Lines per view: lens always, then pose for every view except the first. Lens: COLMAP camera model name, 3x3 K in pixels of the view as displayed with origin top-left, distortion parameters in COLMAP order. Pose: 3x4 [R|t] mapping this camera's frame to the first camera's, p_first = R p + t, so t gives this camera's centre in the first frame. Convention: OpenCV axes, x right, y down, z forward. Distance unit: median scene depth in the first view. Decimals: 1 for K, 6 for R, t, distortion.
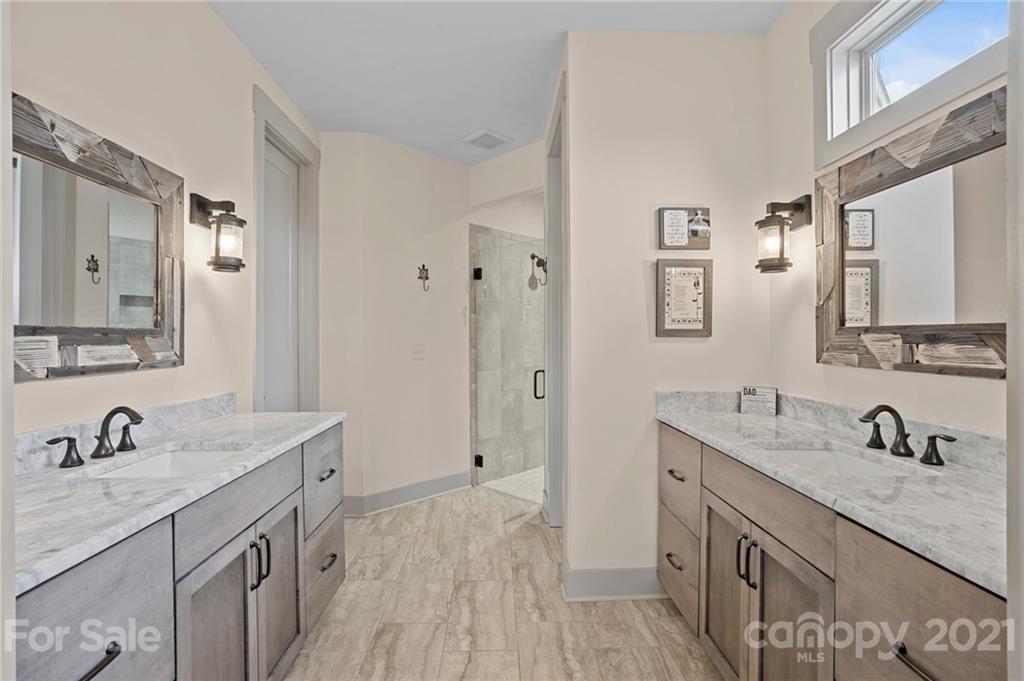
lens RADIAL K [[504.0, 0, 506.3], [0, 504.0, 337.1], [0, 0, 1]] dist [-0.027171, 0.012794]
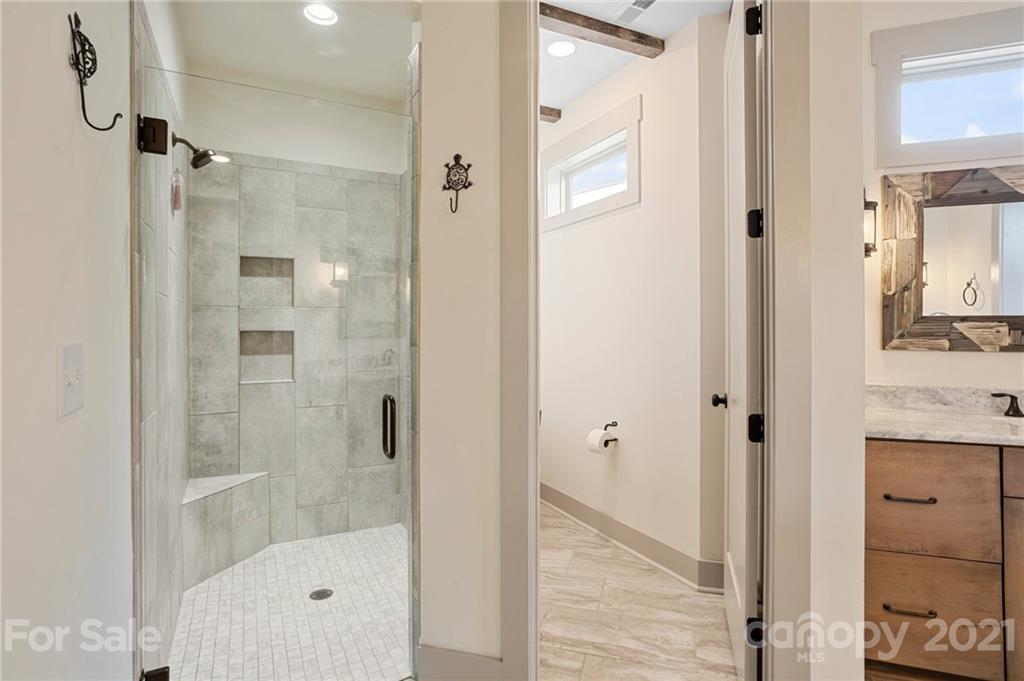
lens RADIAL K [[504.0, 0, 503.7], [0, 504.0, 332.2], [0, 0, 1]] dist [-0.027171, 0.012794]
pose [[0.325667, 0.003572, 0.945478, -0.640905], [-0.003435, 0.999991, -0.002595, 0.020578], [-0.945478, -0.002403, 0.325676, 1.421522]]
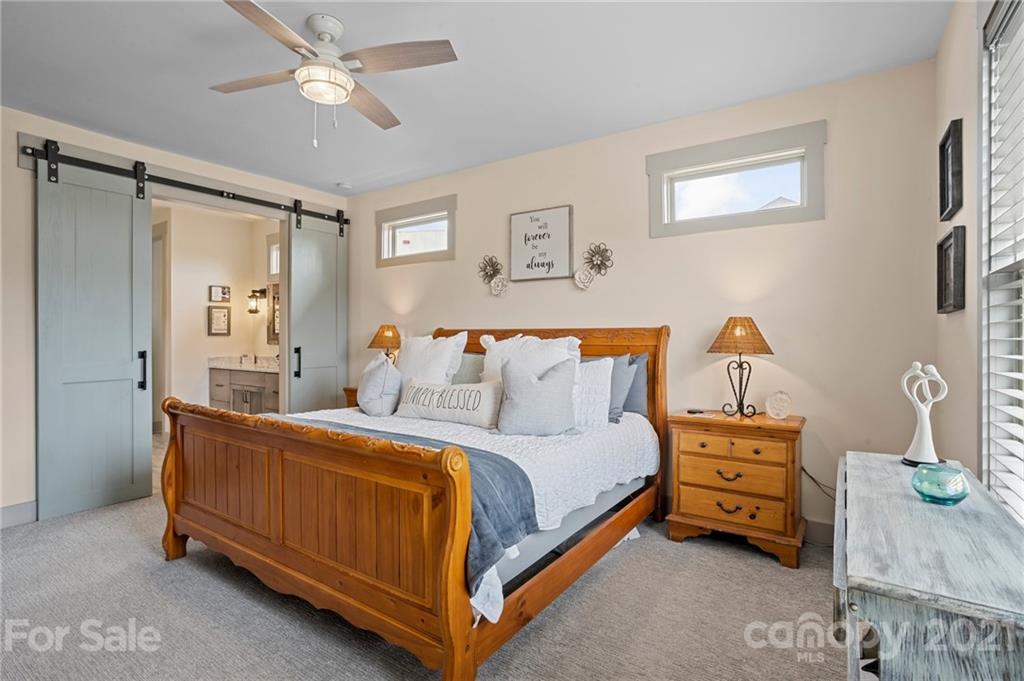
lens RADIAL K [[504.0, 0, 508.0], [0, 504.0, 329.8], [0, 0, 1]] dist [-0.027171, 0.012794]
pose [[0.583786, 0.001136, 0.811907, -1.056198], [0.000715, 0.999998, -0.001913, -0.030872], [-0.811907, 0.001698, 0.583784, -2.075564]]
